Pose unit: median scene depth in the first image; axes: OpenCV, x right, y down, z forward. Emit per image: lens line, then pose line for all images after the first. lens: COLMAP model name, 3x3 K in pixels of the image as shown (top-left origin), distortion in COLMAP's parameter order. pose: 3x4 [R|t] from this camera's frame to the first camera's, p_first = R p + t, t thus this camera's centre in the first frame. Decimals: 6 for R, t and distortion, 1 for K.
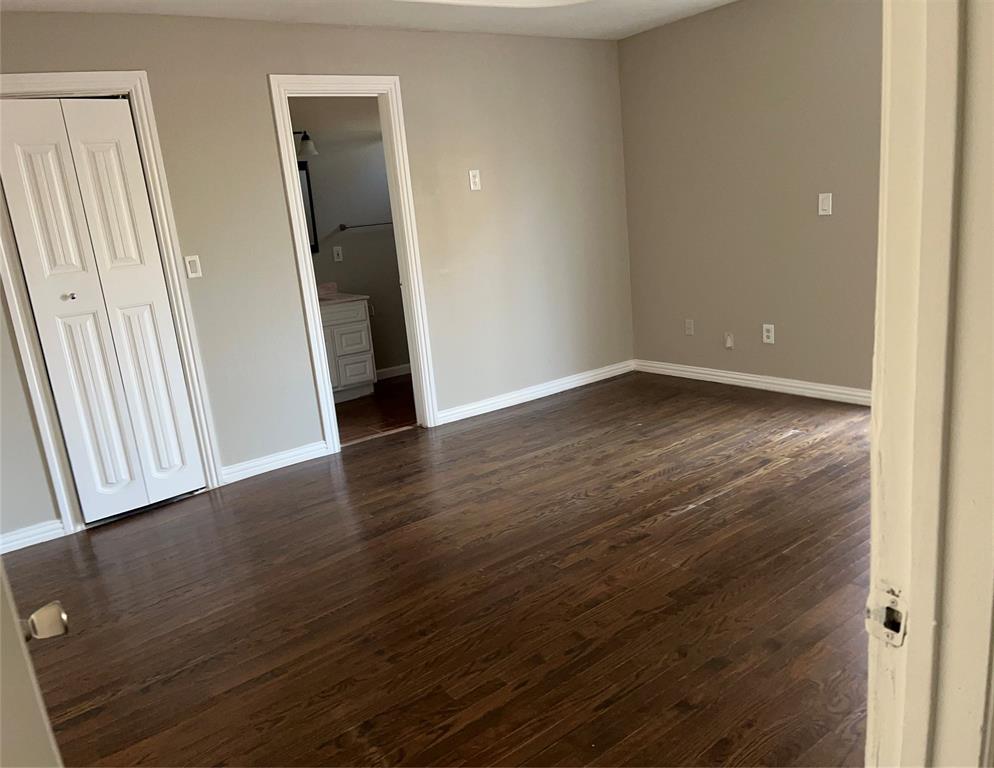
lens RADIAL K [[764.8, 0, 499.6], [0, 764.8, 384.1], [0, 0, 1]] dist [0.010348, 0.000710]
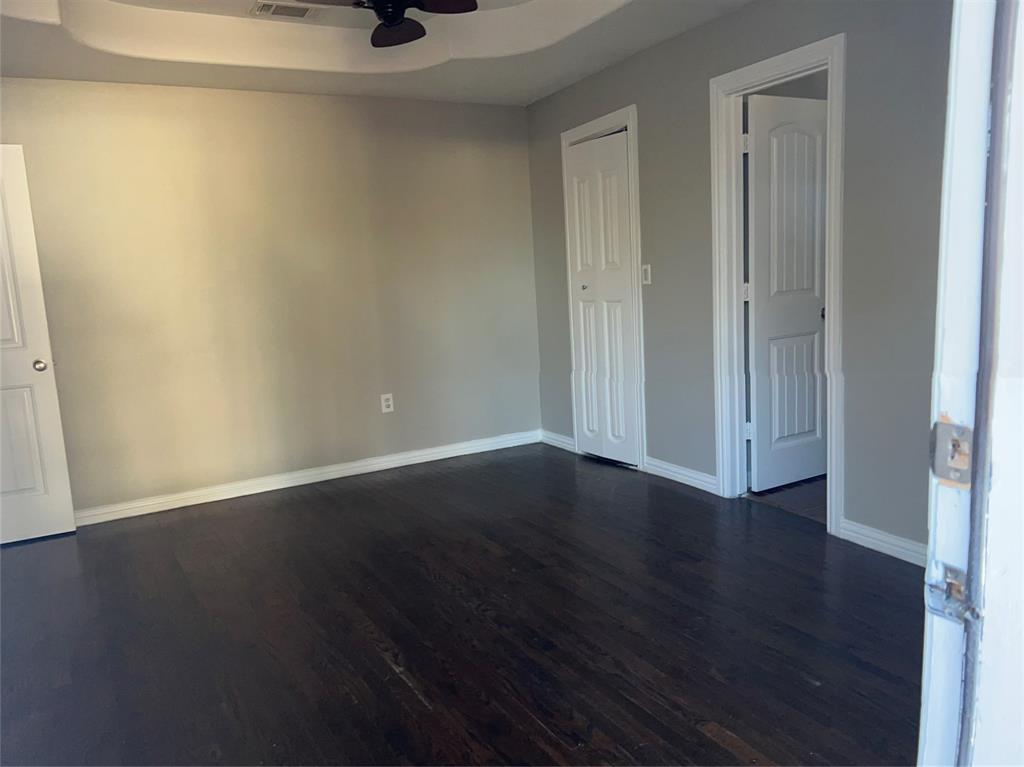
lens RADIAL K [[775.5, 0, 514.9], [0, 775.5, 386.6], [0, 0, 1]] dist [0.043704, -0.001758]
pose [[-0.122190, 0.257096, -0.958630, 0.708673], [-0.159491, 0.948229, 0.274636, -0.263383], [0.979608, 0.186450, -0.074859, 0.874278]]
